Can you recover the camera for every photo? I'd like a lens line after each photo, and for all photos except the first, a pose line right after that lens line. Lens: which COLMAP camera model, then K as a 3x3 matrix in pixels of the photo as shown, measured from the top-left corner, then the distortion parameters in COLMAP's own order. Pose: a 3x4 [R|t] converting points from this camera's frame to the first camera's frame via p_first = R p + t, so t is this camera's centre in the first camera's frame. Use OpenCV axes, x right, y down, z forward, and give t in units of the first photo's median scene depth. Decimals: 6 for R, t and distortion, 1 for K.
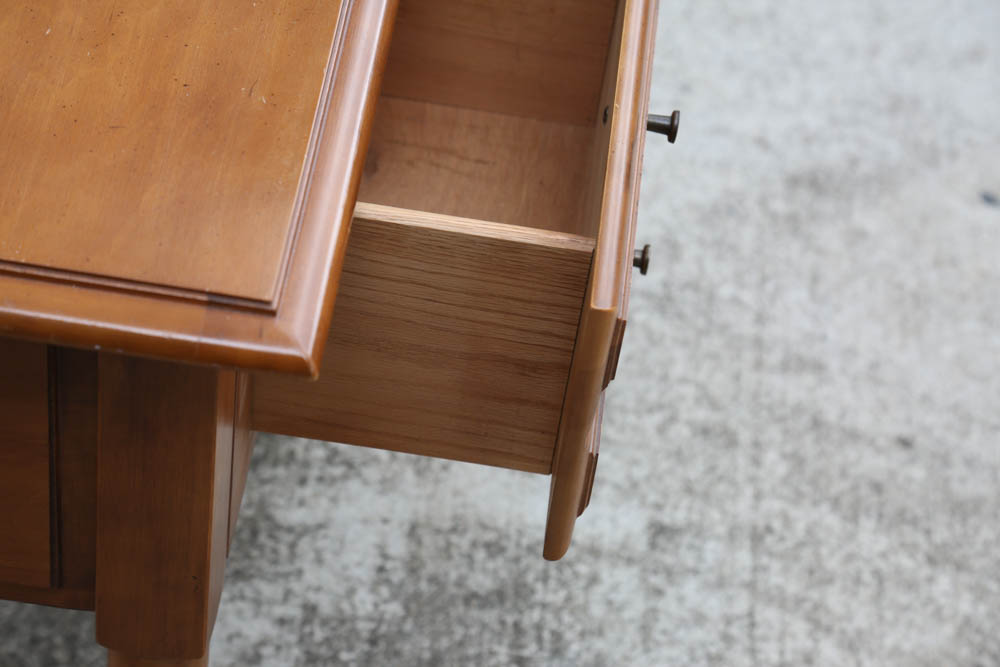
lens RADIAL K [[2569.4, 0, 497.0], [0, 2569.4, 320.1], [0, 0, 1]] dist [0.400257, 0.898824]
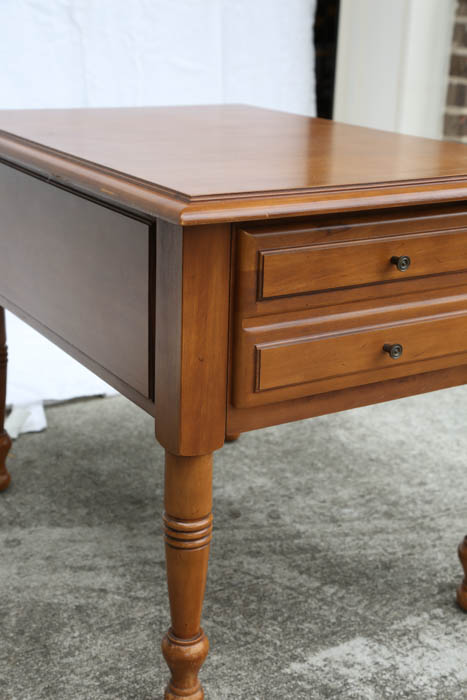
lens RADIAL K [[1034.9, 0, 233.5], [0, 1034.9, 350.0], [0, 0, 1]] dist [0.136475, 0.057053]
pose [[0.613174, 0.163560, -0.772830, 0.491428], [-0.547325, 0.793410, -0.266340, 0.241879], [0.569608, 0.586301, 0.576018, 0.476973]]
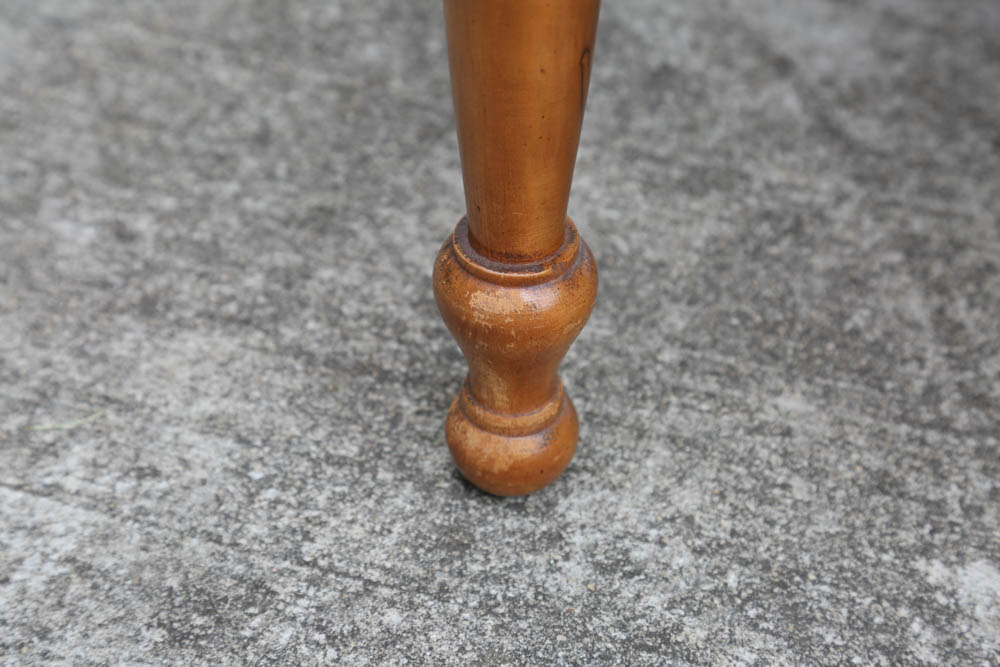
lens RADIAL K [[2569.4, 0, 497.0], [0, 2569.4, 320.1], [0, 0, 1]] dist [0.400257, 0.898824]
pose [[-0.222546, 0.529763, -0.818428, 0.349804], [-0.731912, 0.463773, 0.499218, -0.062025], [0.644032, 0.710117, 0.284529, 0.913151]]
